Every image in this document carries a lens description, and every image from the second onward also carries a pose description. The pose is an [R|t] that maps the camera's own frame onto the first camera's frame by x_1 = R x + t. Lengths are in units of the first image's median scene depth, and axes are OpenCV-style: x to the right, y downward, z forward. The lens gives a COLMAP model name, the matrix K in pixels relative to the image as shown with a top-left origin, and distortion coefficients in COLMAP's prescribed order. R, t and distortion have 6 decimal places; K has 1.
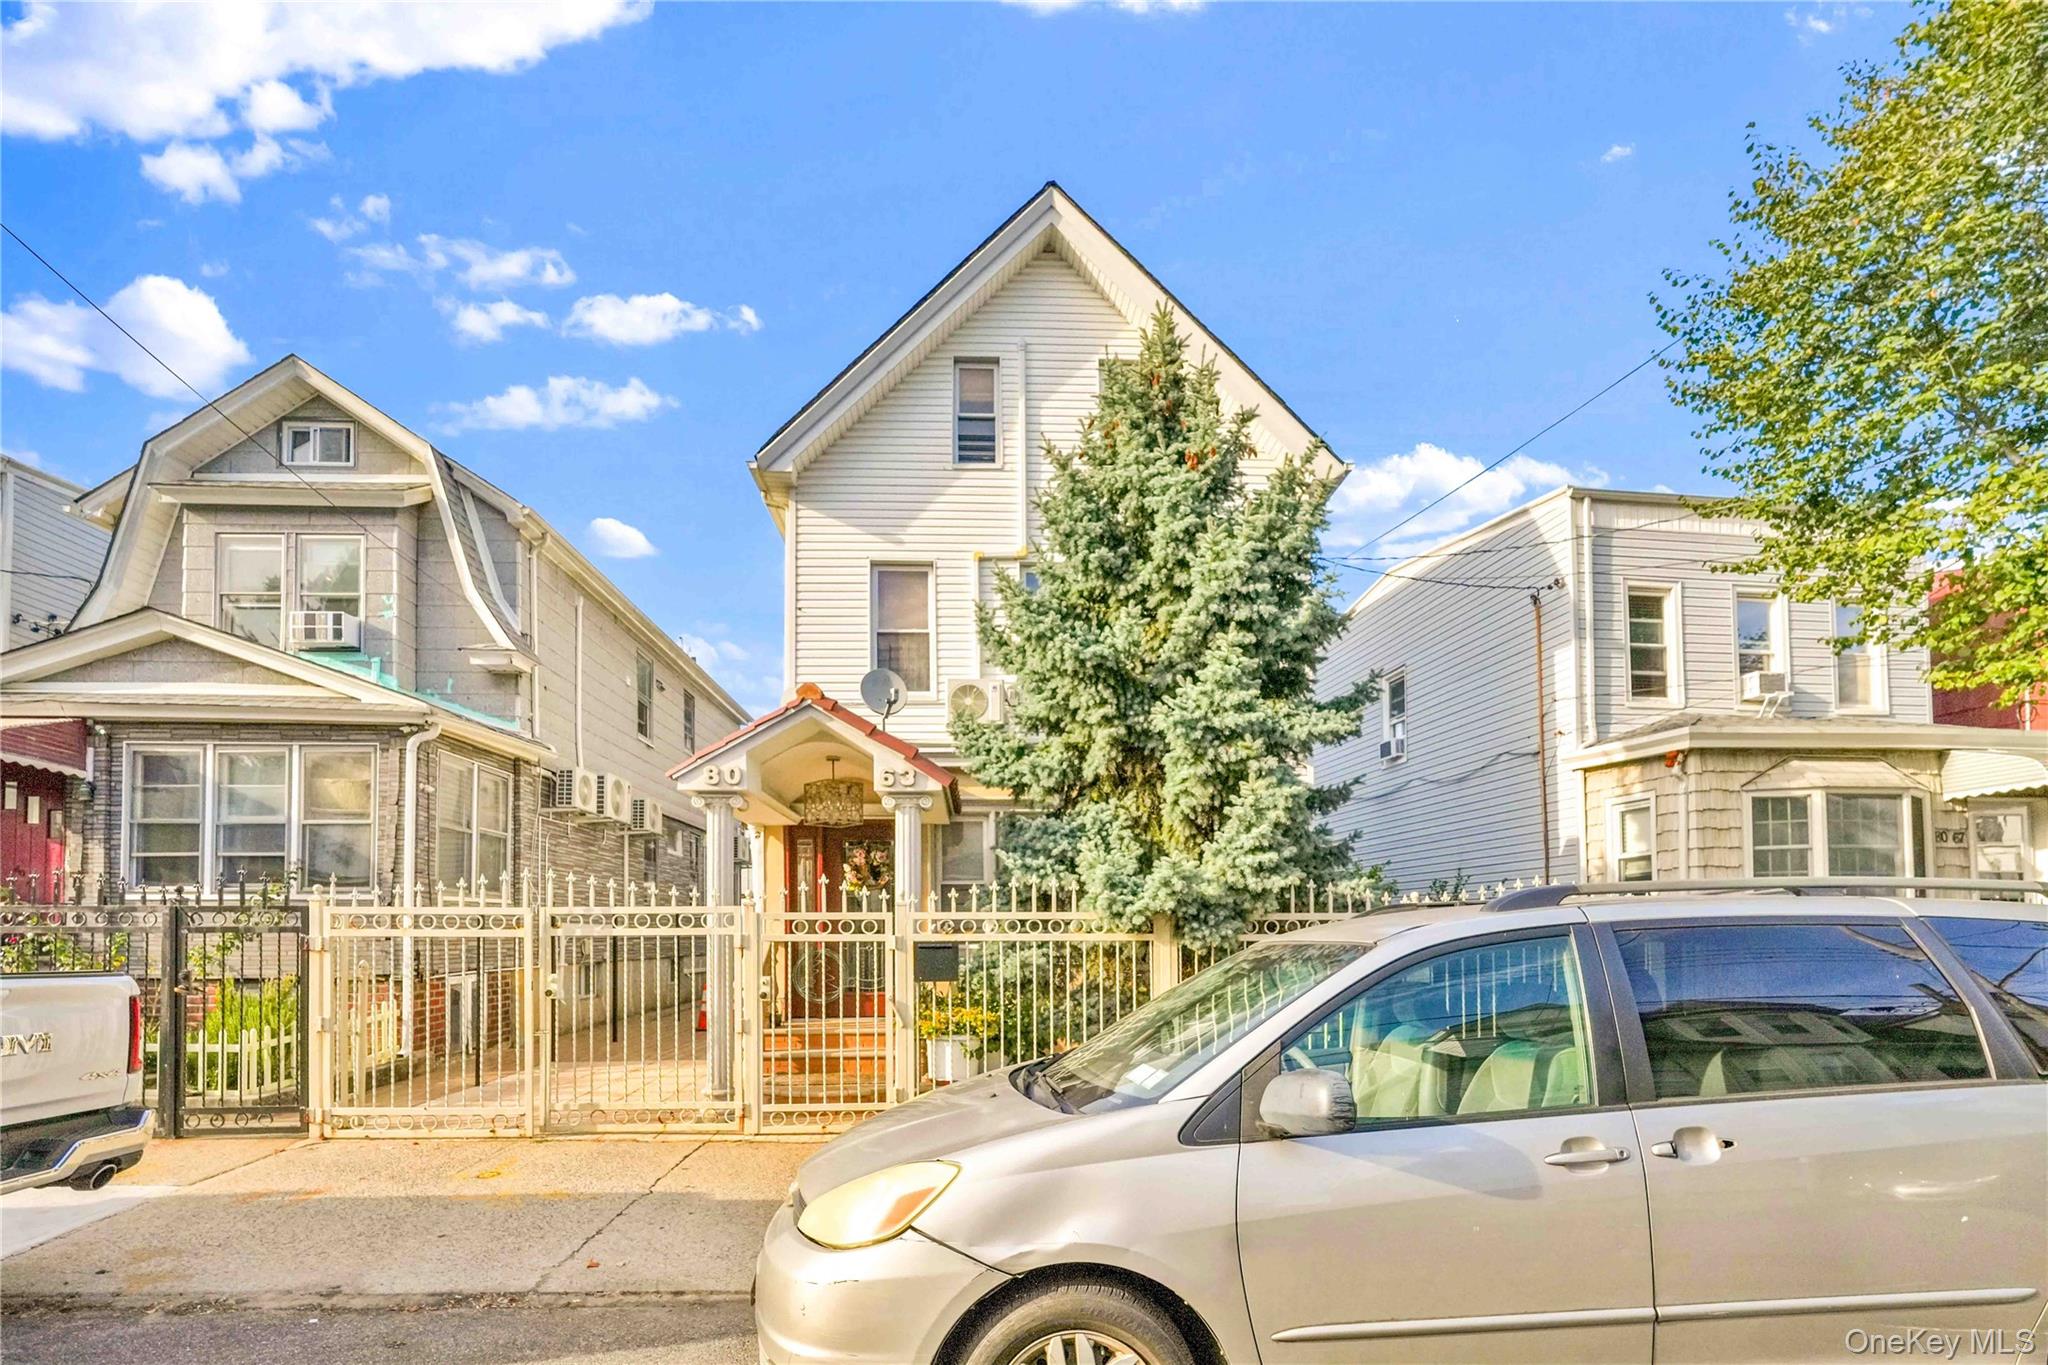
lens RADIAL K [[956.9, 0, 1018.1], [0, 956.9, 827.5], [0, 0, 1]] dist [-0.008858, -0.000393]
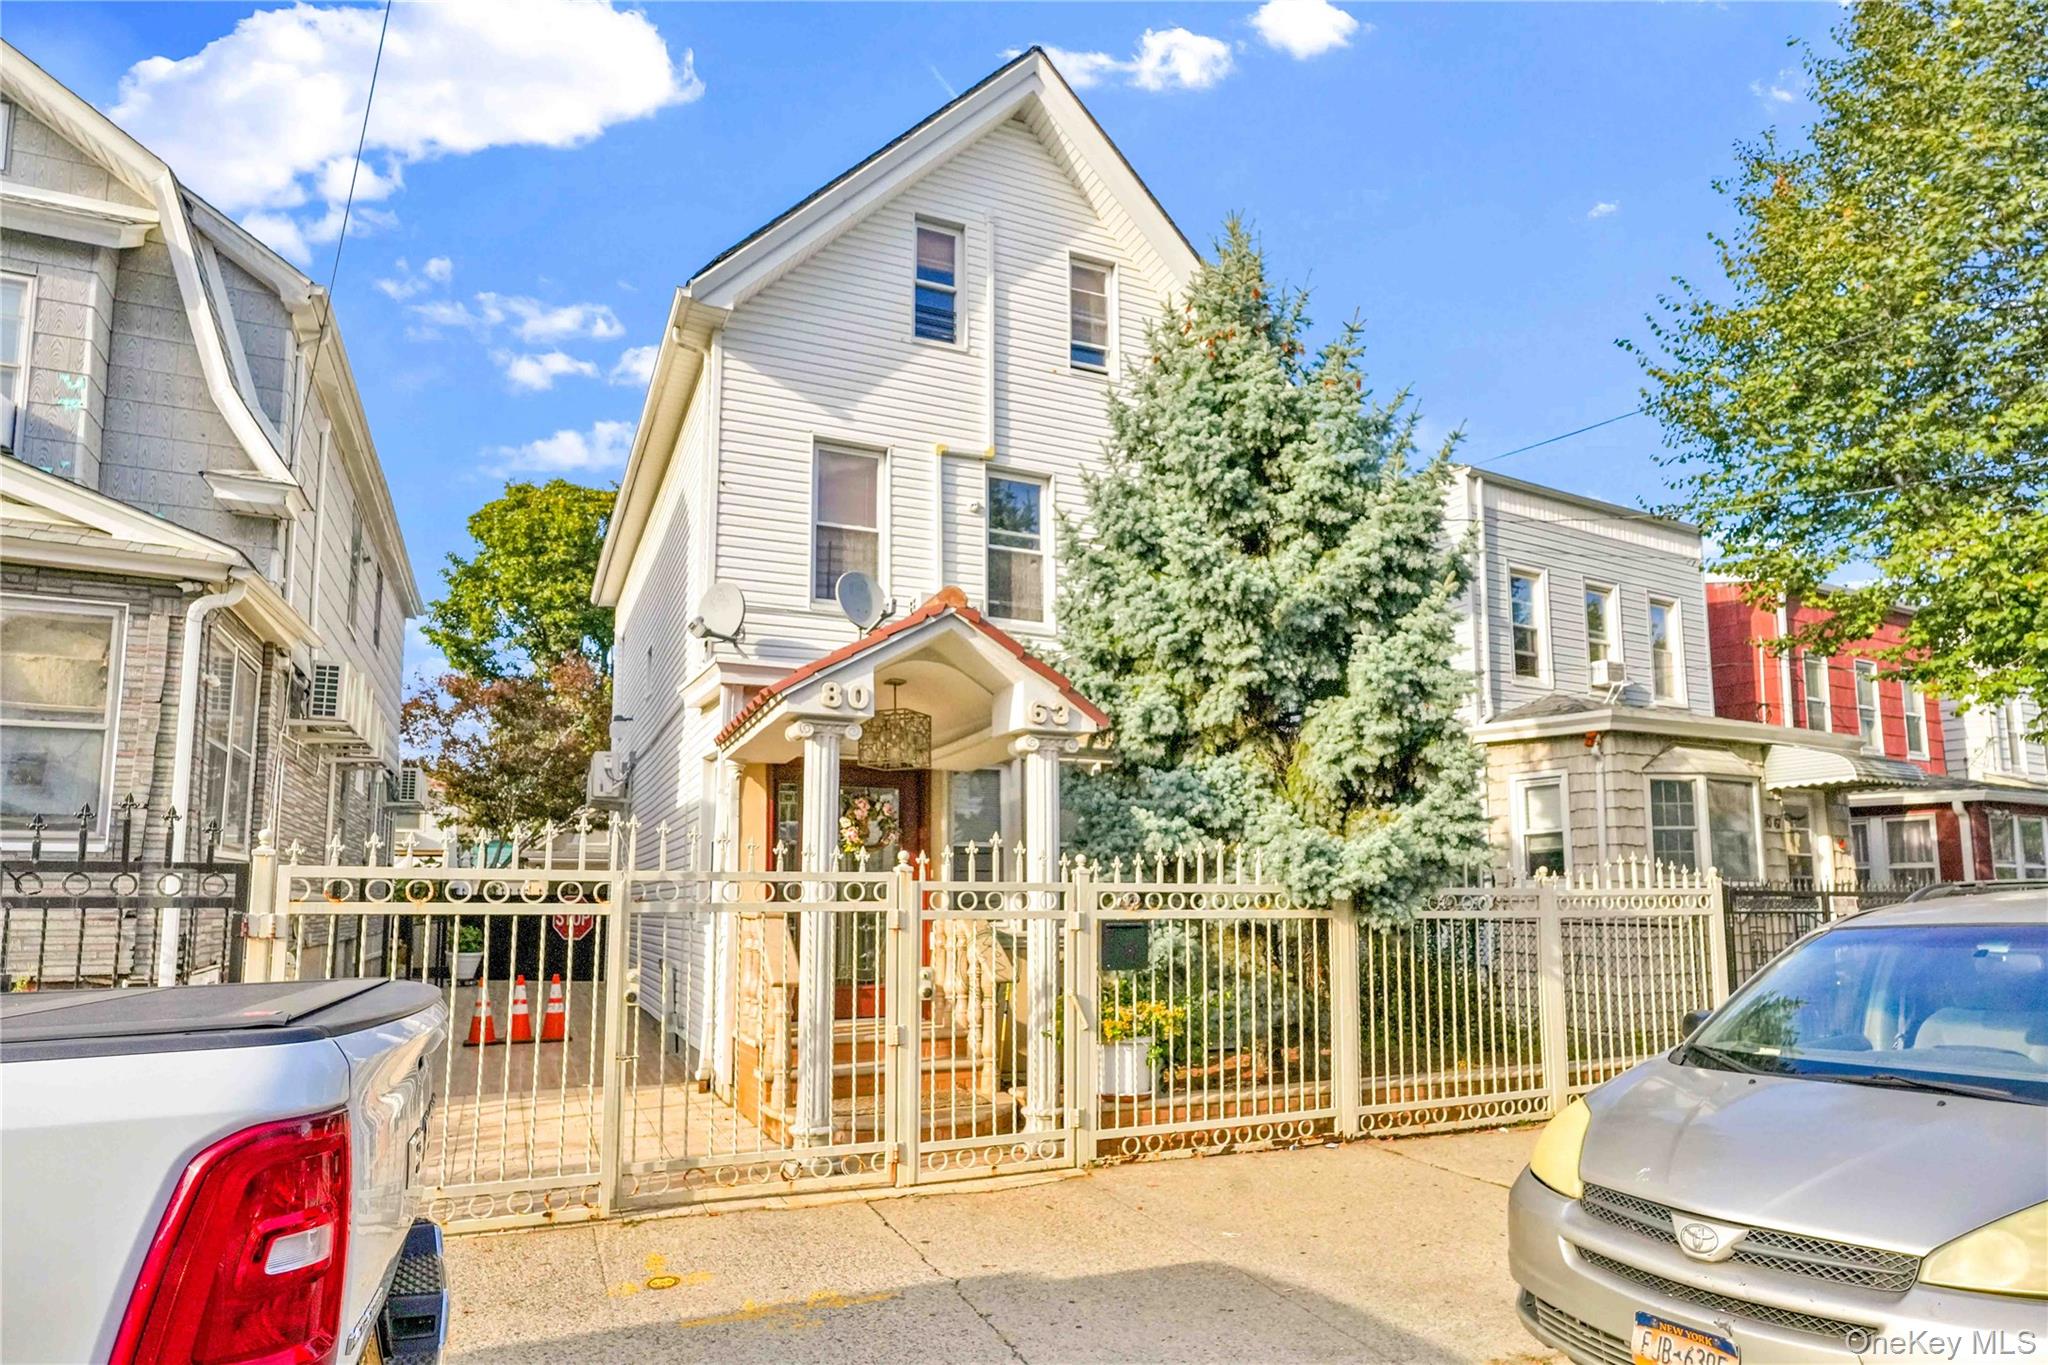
lens RADIAL K [[1123.2, 0, 1022.7], [0, 1123.2, 689.7], [0, 0, 1]] dist [-0.002272, 0.000464]
pose [[0.933588, 0.070122, 0.351420, -0.322250], [-0.041198, 0.995168, -0.089129, 0.008766], [-0.355972, 0.068732, 0.931966, 0.082949]]
